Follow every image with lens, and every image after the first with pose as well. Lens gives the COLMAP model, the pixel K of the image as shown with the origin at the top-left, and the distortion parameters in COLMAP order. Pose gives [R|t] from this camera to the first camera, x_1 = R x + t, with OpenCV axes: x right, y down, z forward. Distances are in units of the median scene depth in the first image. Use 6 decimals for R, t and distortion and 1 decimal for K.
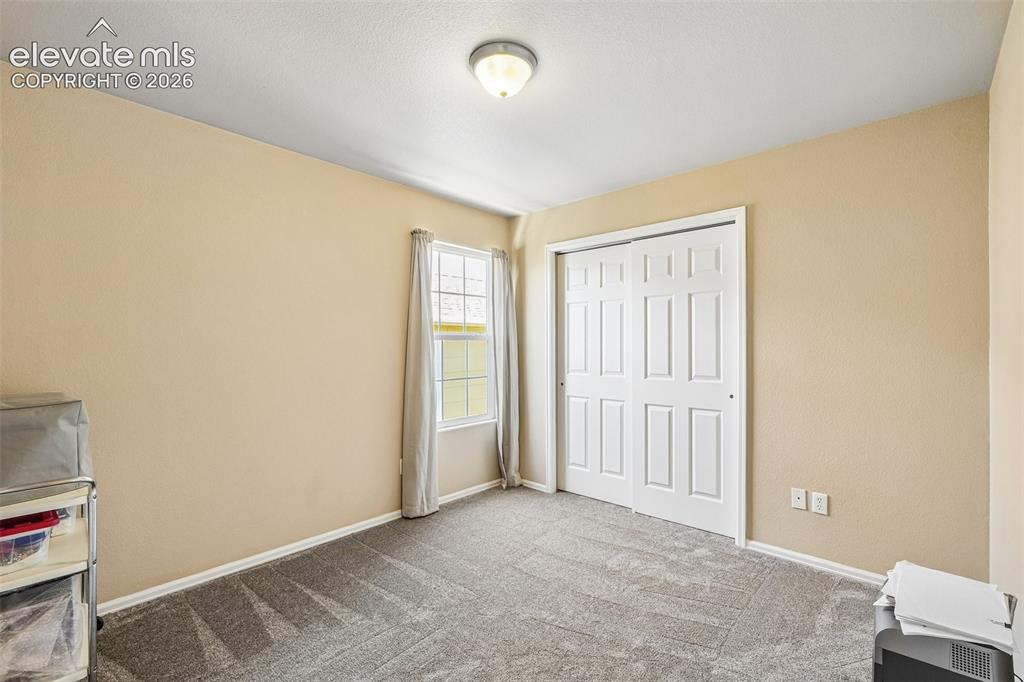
lens RADIAL K [[442.9, 0, 522.9], [0, 442.9, 343.8], [0, 0, 1]] dist [-0.001829, 0.000539]
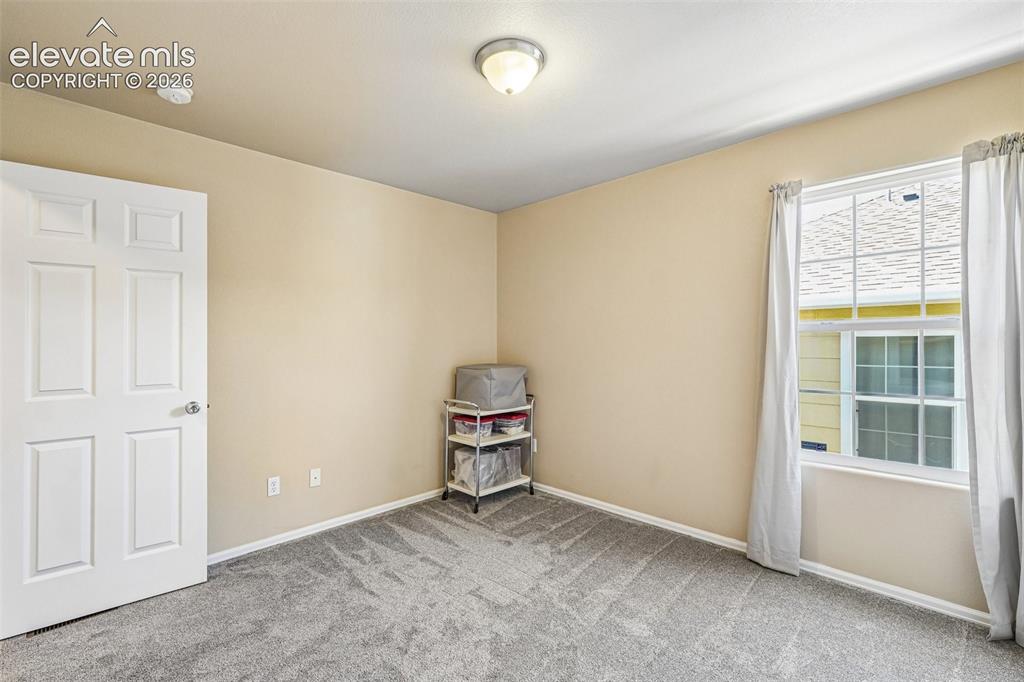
lens RADIAL K [[442.9, 0, 511.1], [0, 442.9, 340.6], [0, 0, 1]] dist [-0.001829, 0.000539]
pose [[-0.043704, -0.002651, -0.999041, 0.599798], [0.008599, 0.999958, -0.003030, 0.003028], [0.999008, -0.008723, -0.043680, 0.662019]]
